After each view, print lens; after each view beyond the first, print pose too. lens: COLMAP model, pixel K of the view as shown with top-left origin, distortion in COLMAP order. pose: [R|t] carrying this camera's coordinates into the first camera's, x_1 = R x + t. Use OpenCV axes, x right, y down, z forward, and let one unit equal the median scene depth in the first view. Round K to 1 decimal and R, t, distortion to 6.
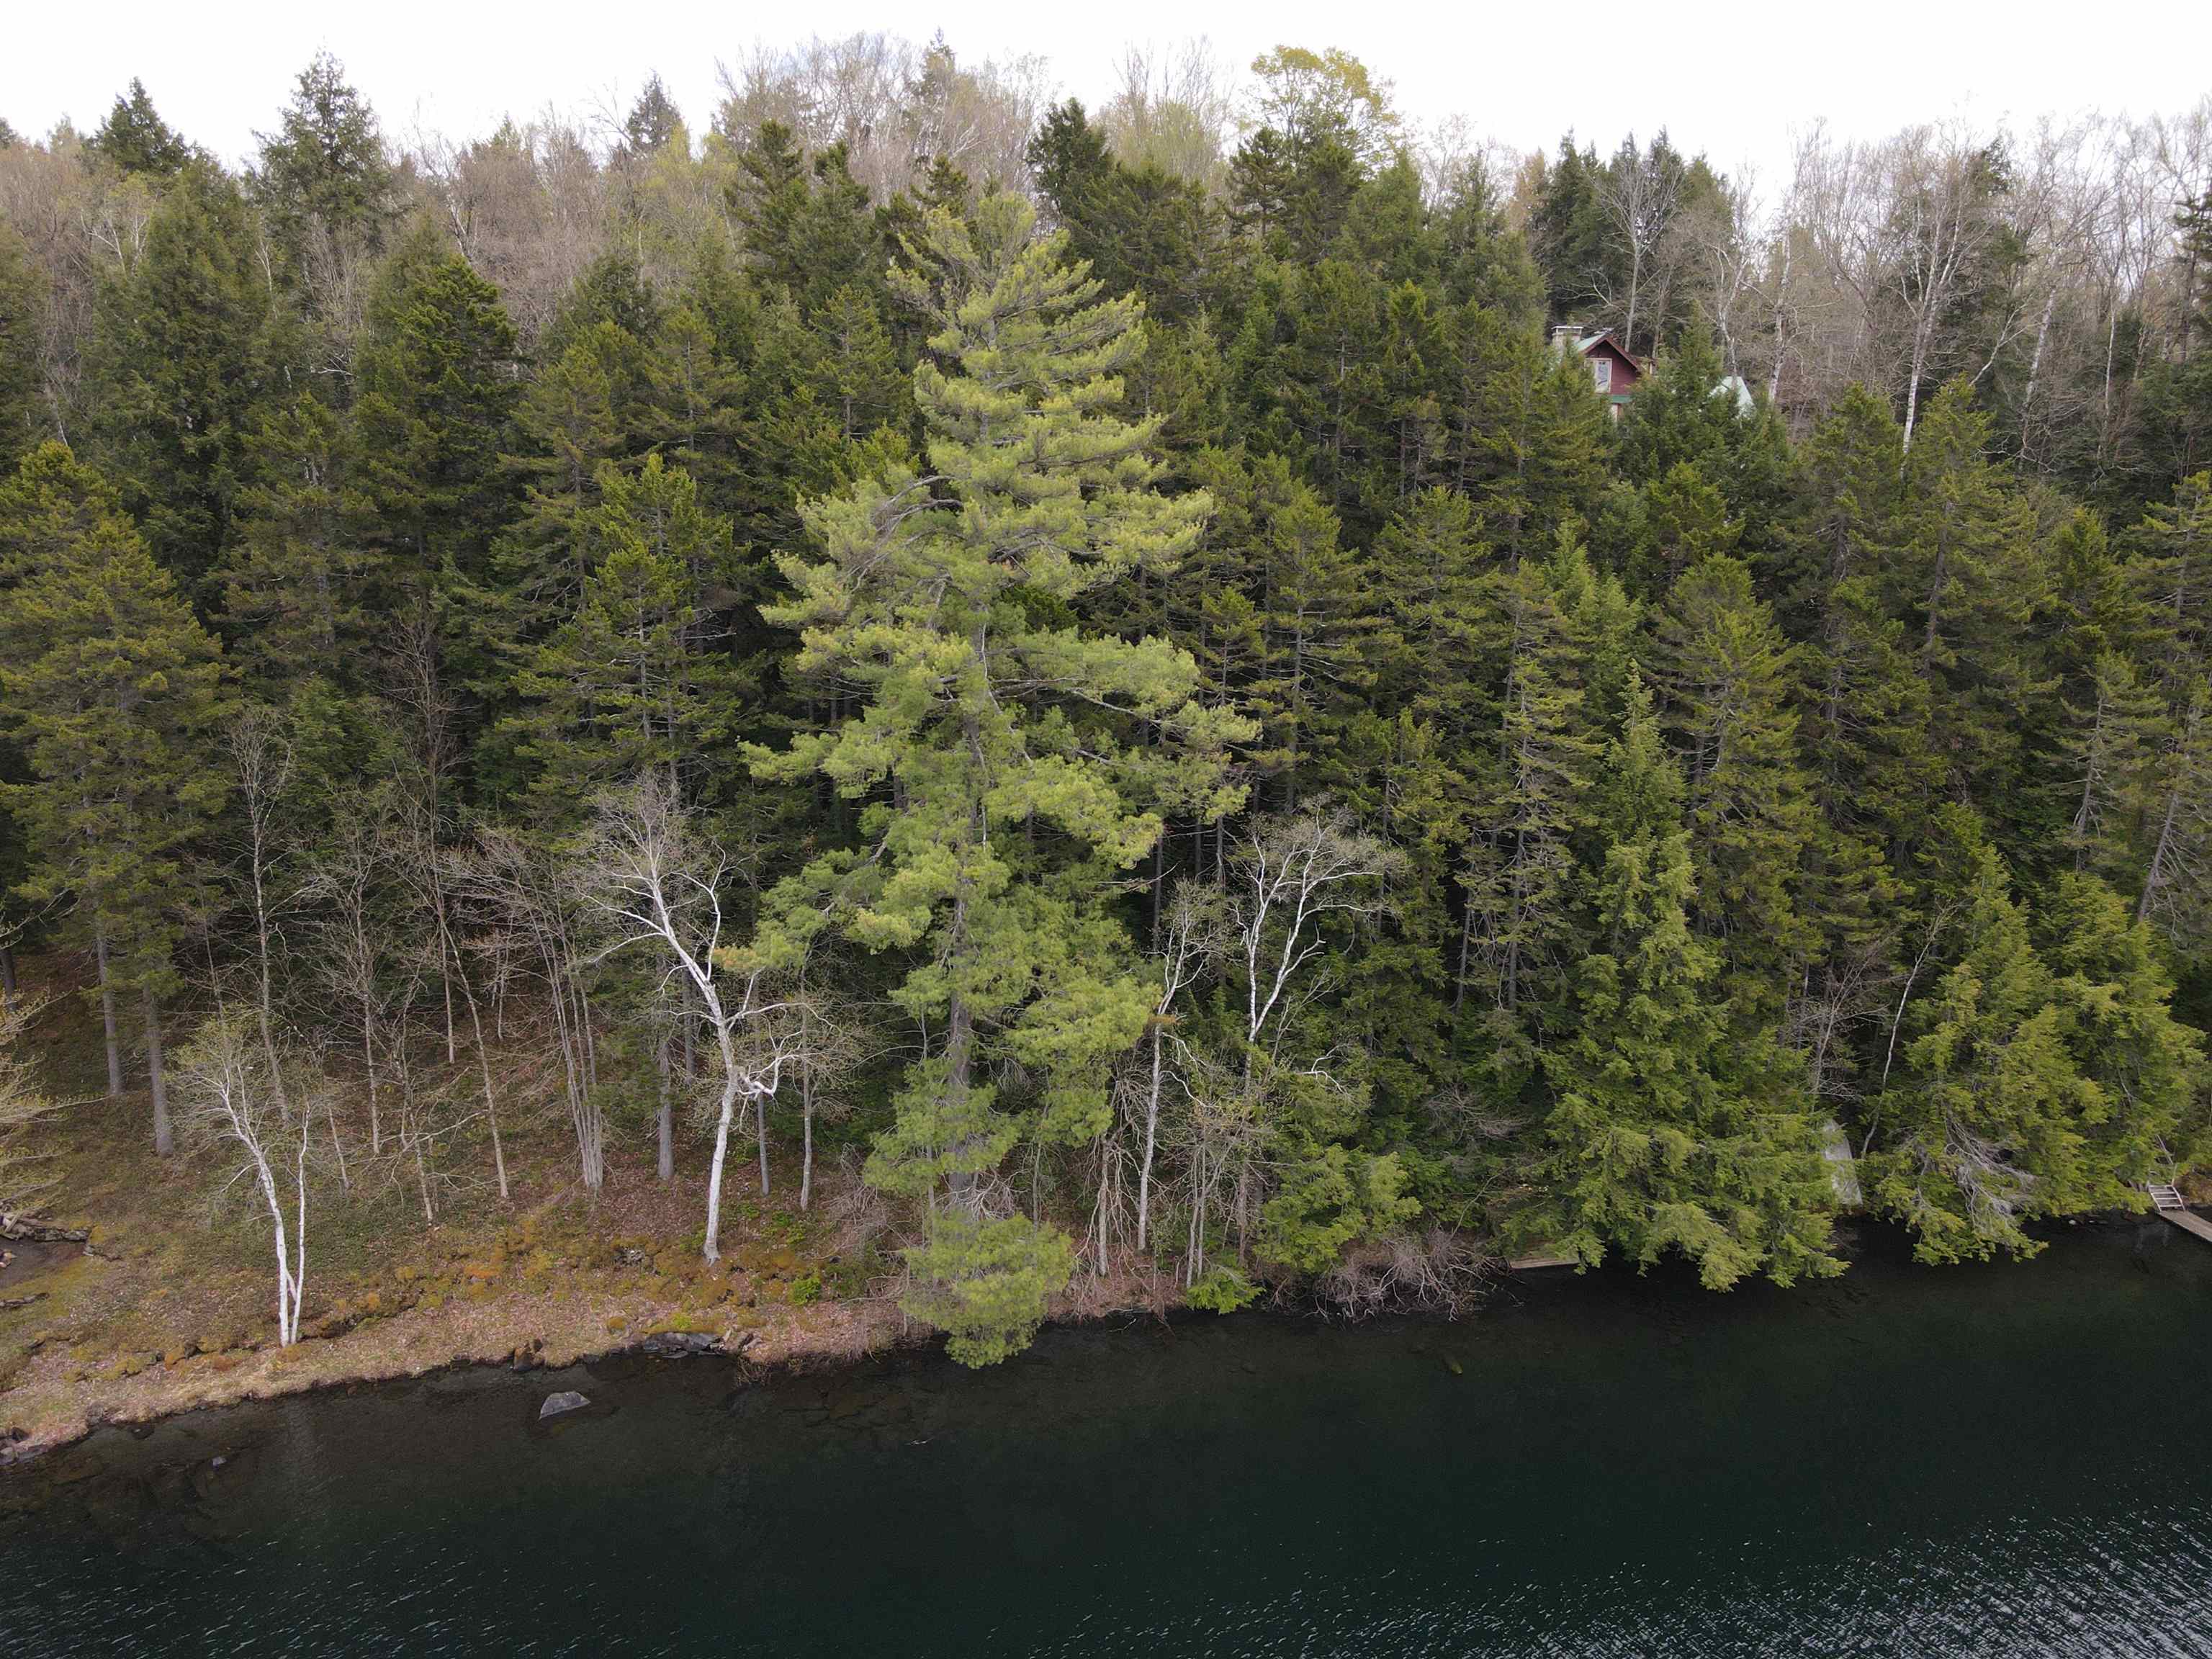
lens RADIAL K [[1620.8, 0, 1102.6], [0, 1620.8, 831.8], [0, 0, 1]] dist [0.007342, 0.023050]
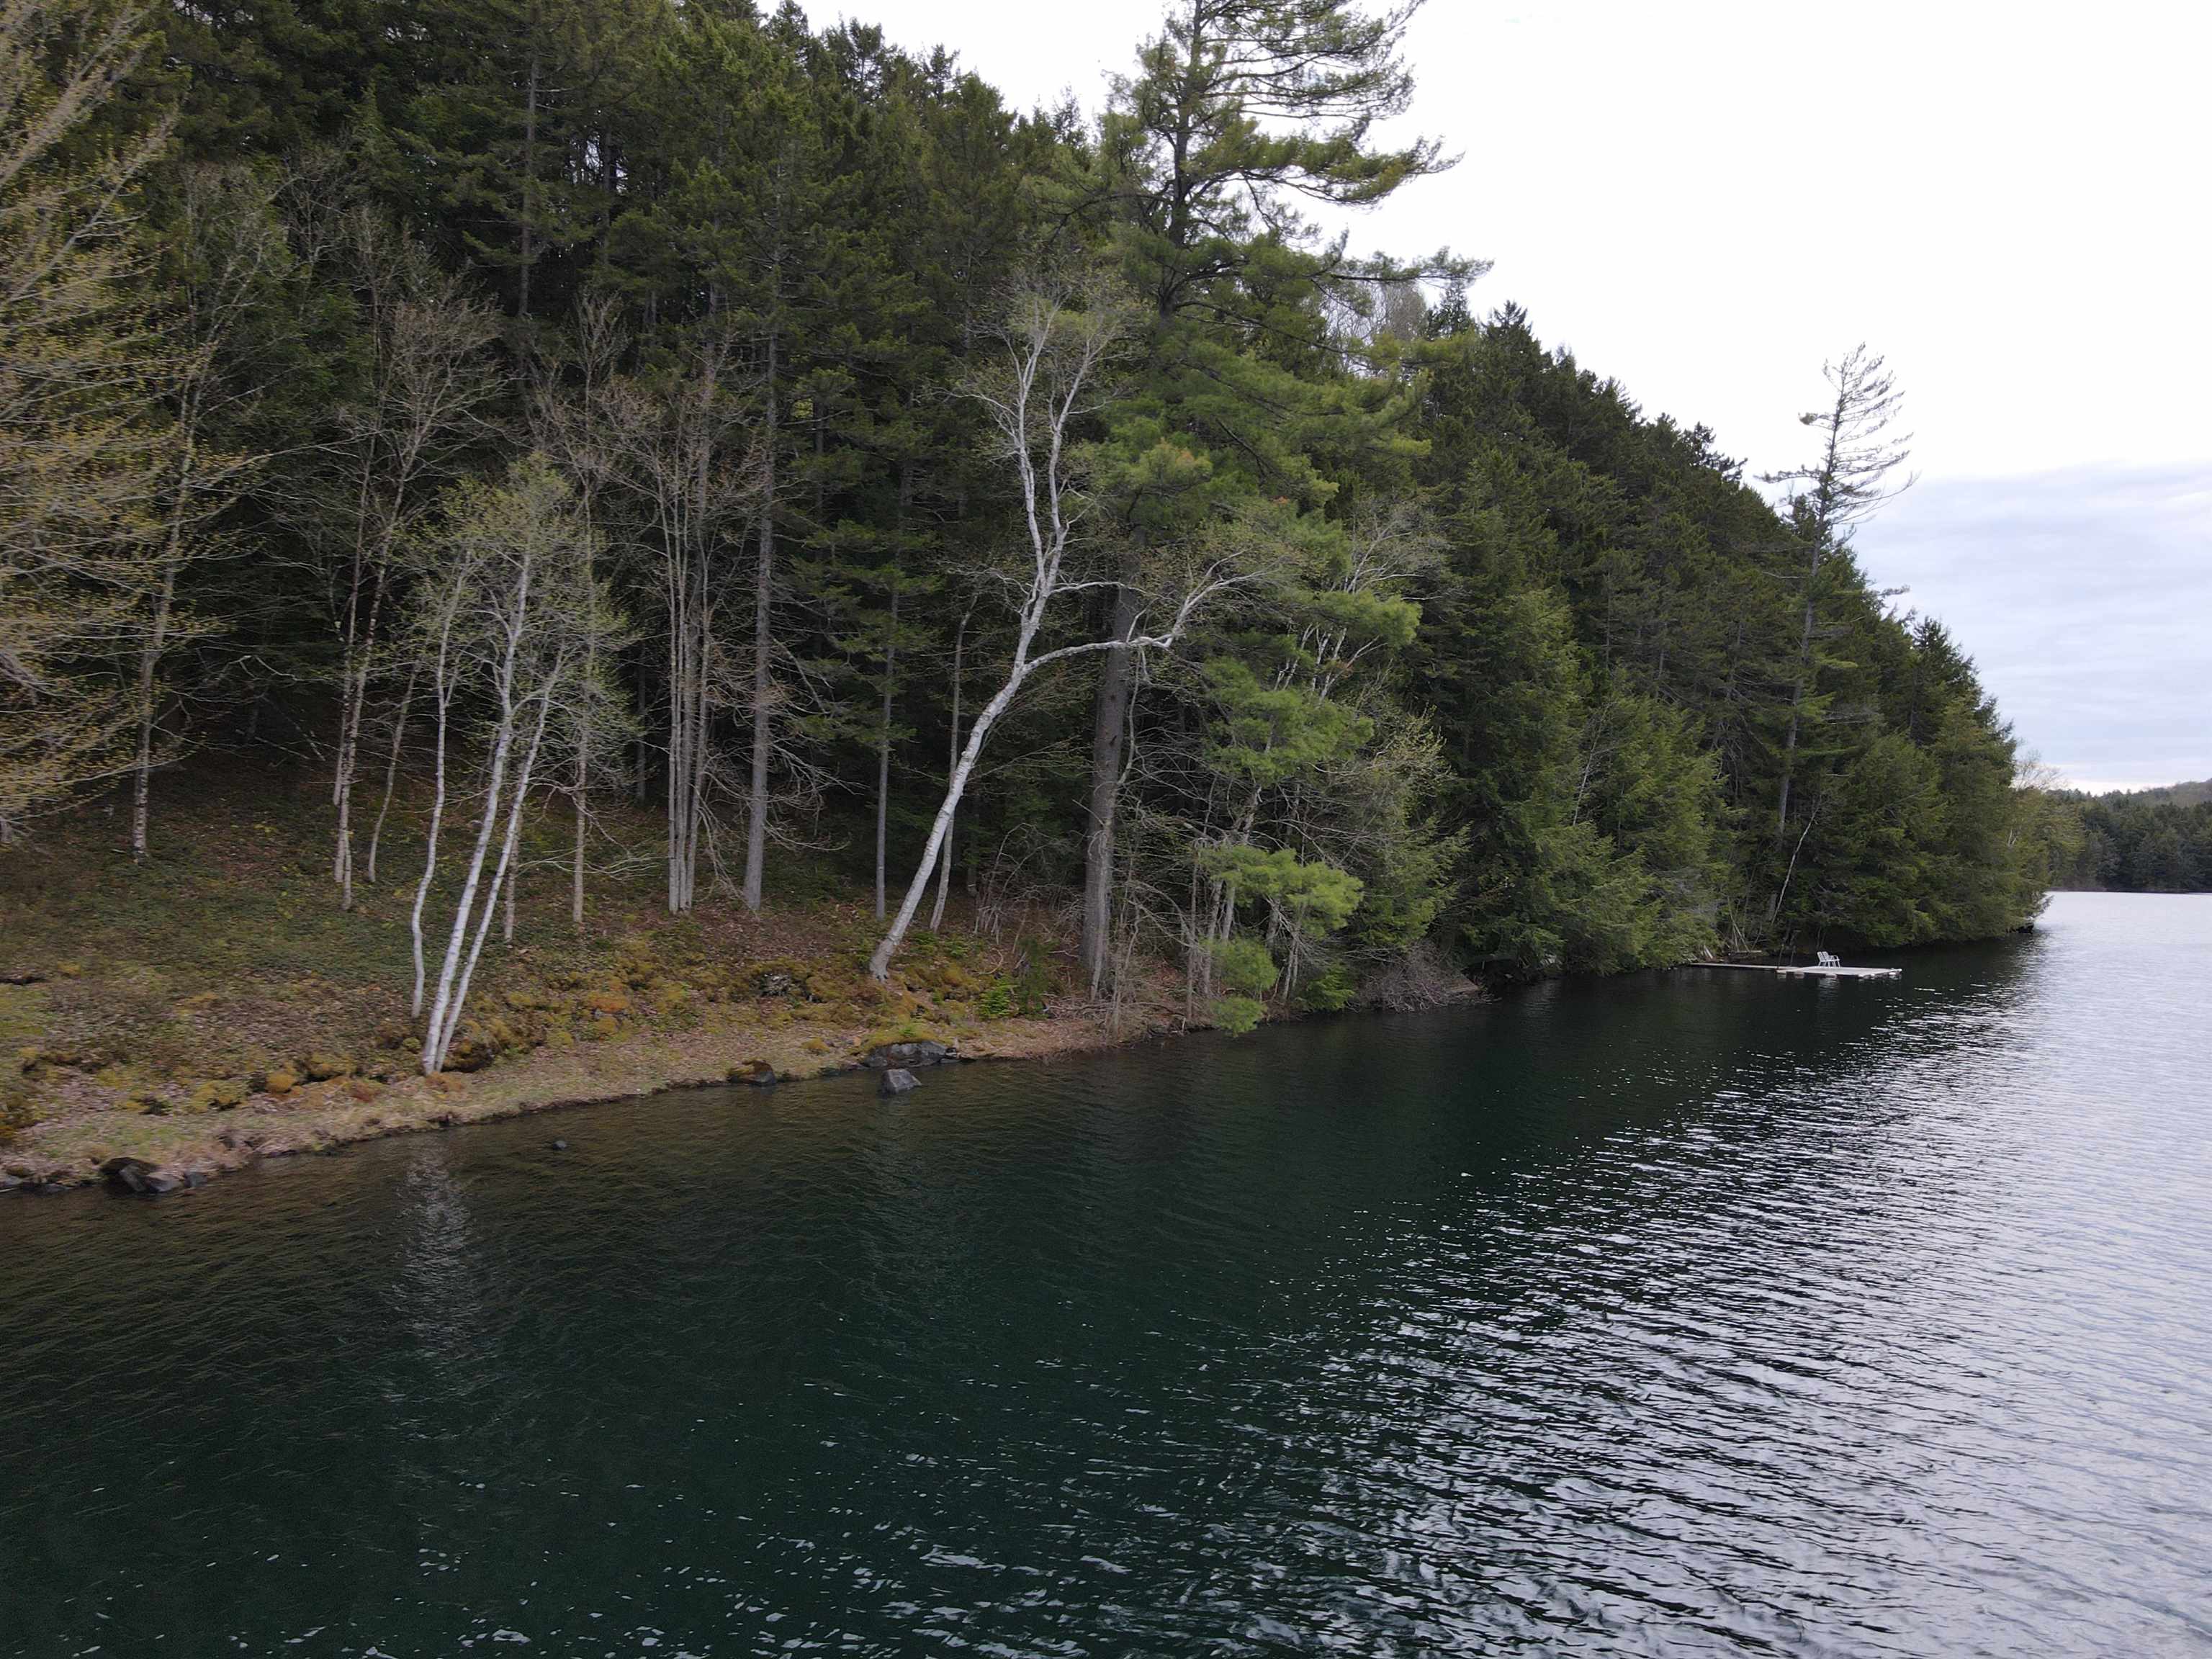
lens RADIAL K [[1620.8, 0, 1102.6], [0, 1620.8, 831.8], [0, 0, 1]] dist [0.007342, 0.023050]
pose [[0.779366, 0.011593, 0.626462, -0.644904], [0.108521, 0.982221, -0.153185, 0.324504], [-0.617100, 0.187372, 0.764251, 0.321232]]
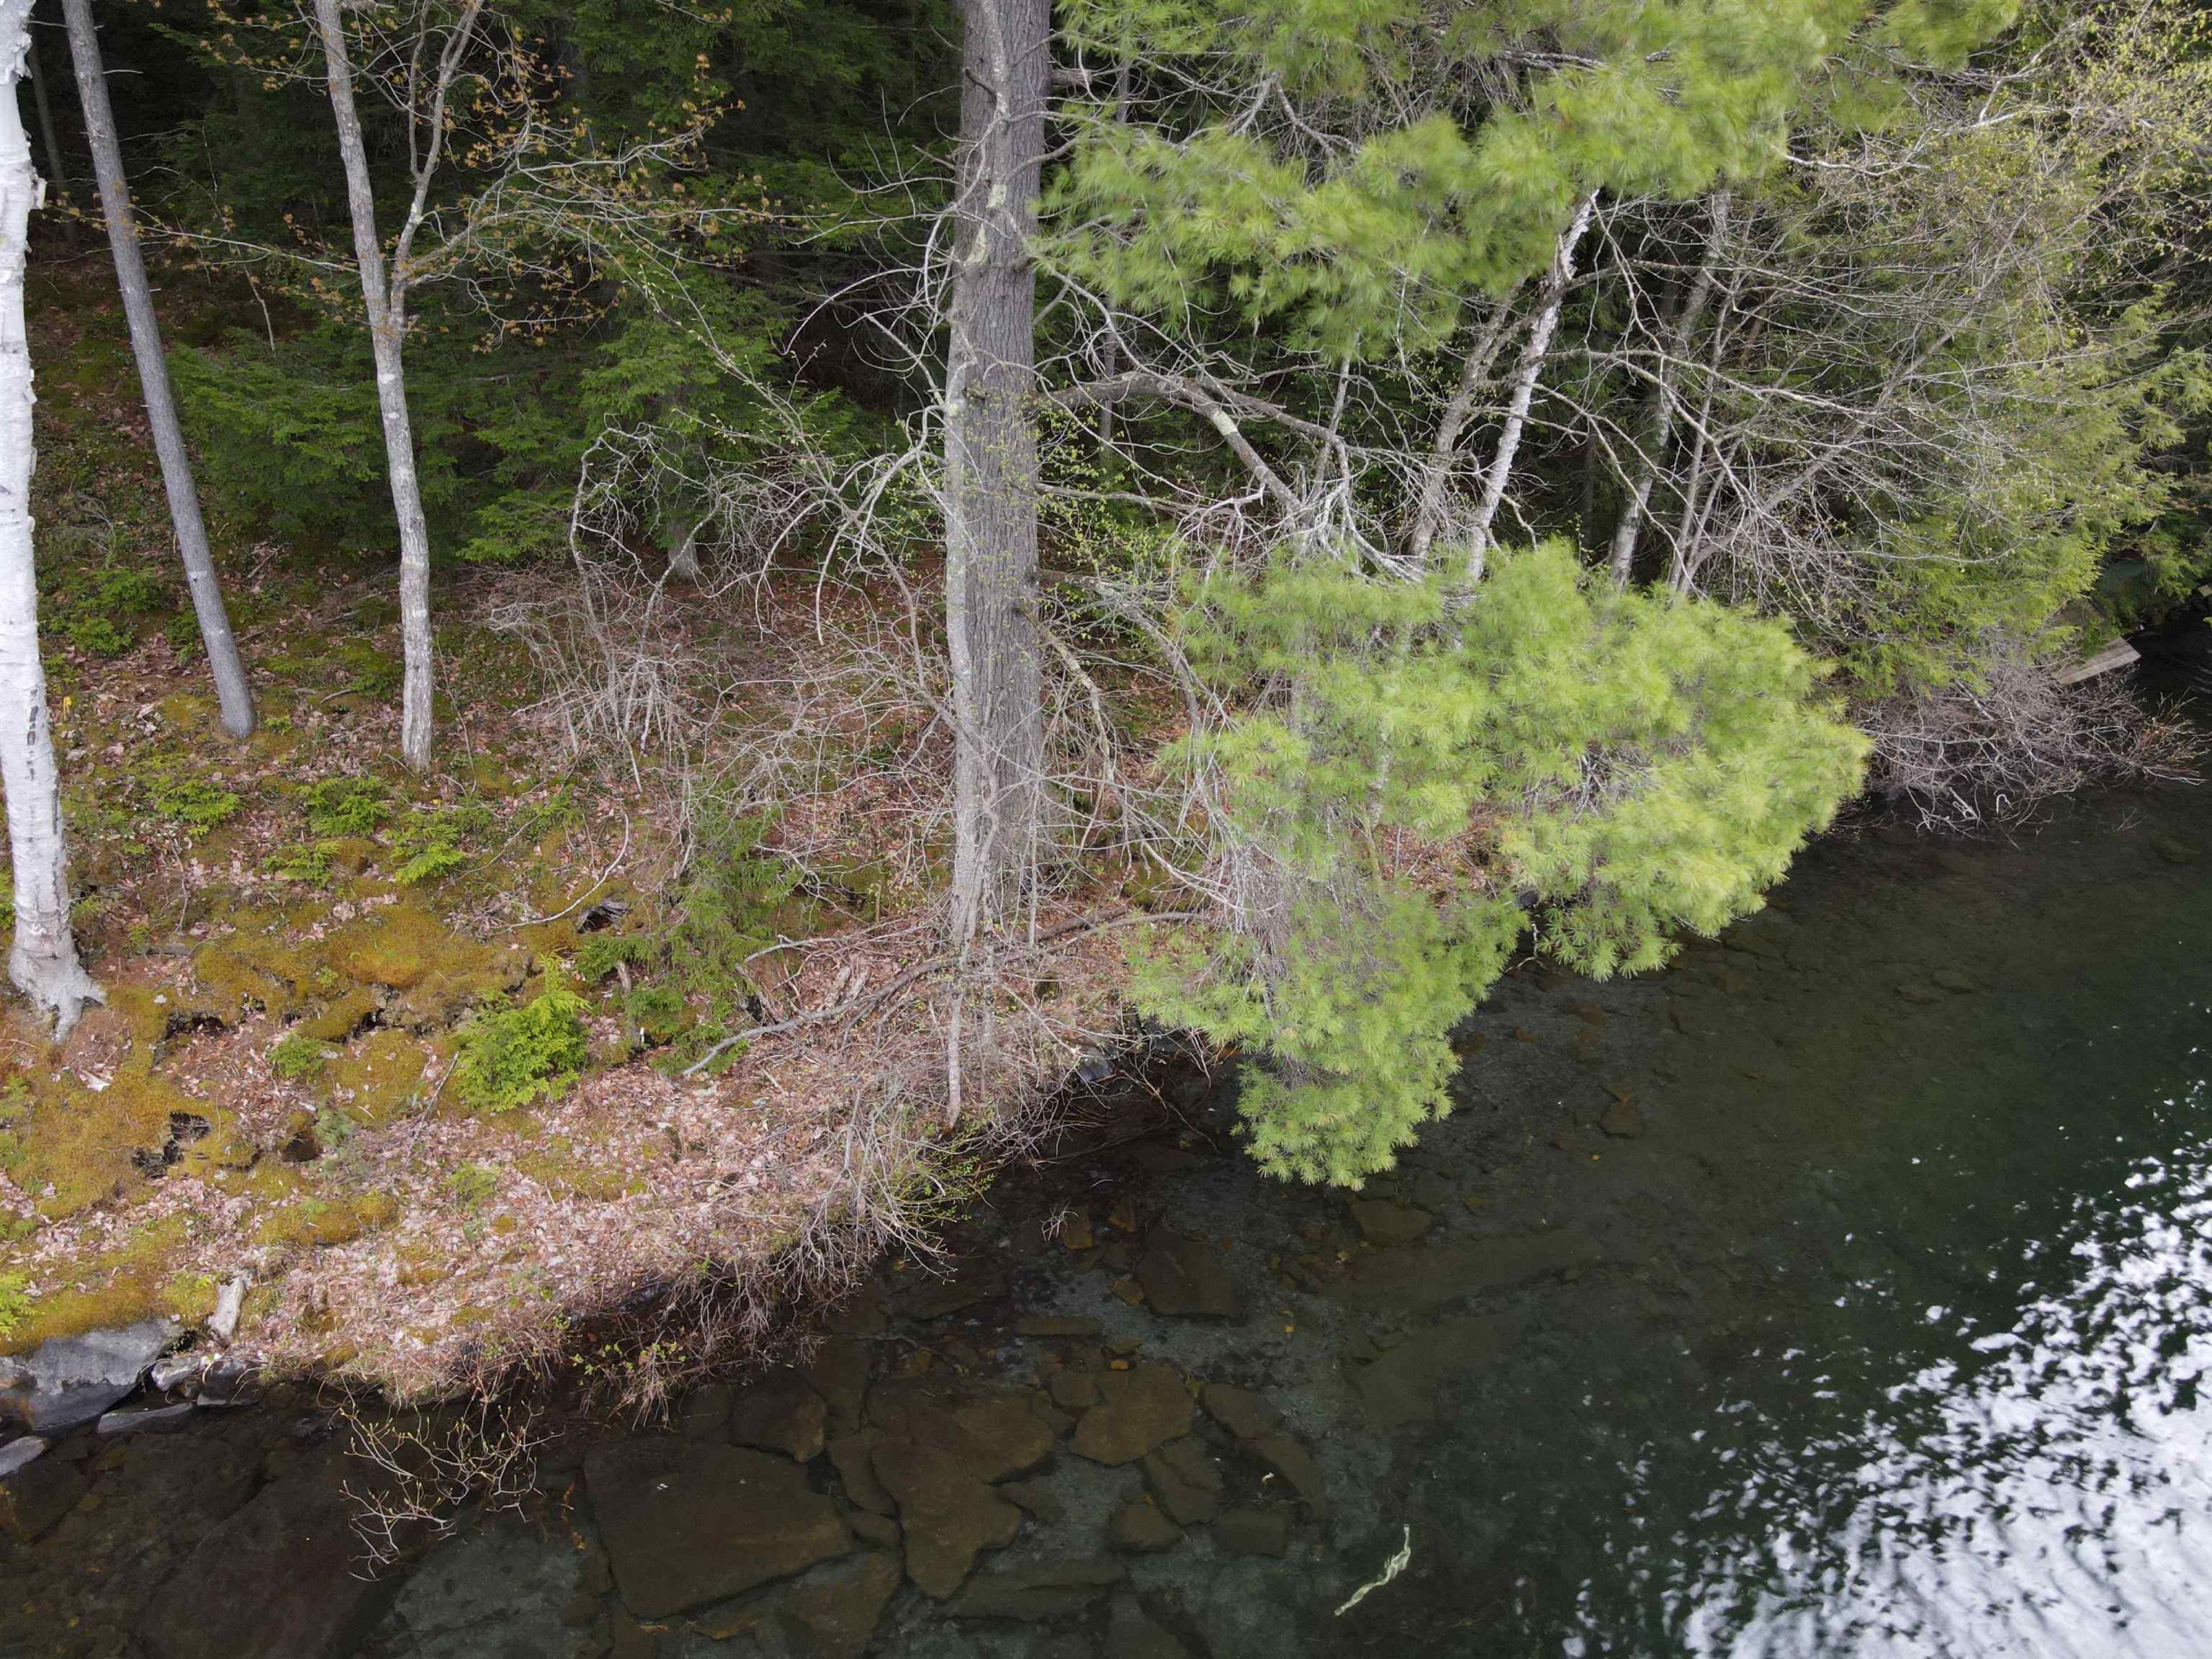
lens RADIAL K [[1620.8, 0, 1102.6], [0, 1620.8, 831.8], [0, 0, 1]] dist [0.007342, 0.023050]
pose [[0.913837, -0.161951, 0.372388, -0.186785], [0.086821, 0.973748, 0.210423, 0.201634], [-0.396690, -0.159961, 0.903908, 0.730543]]
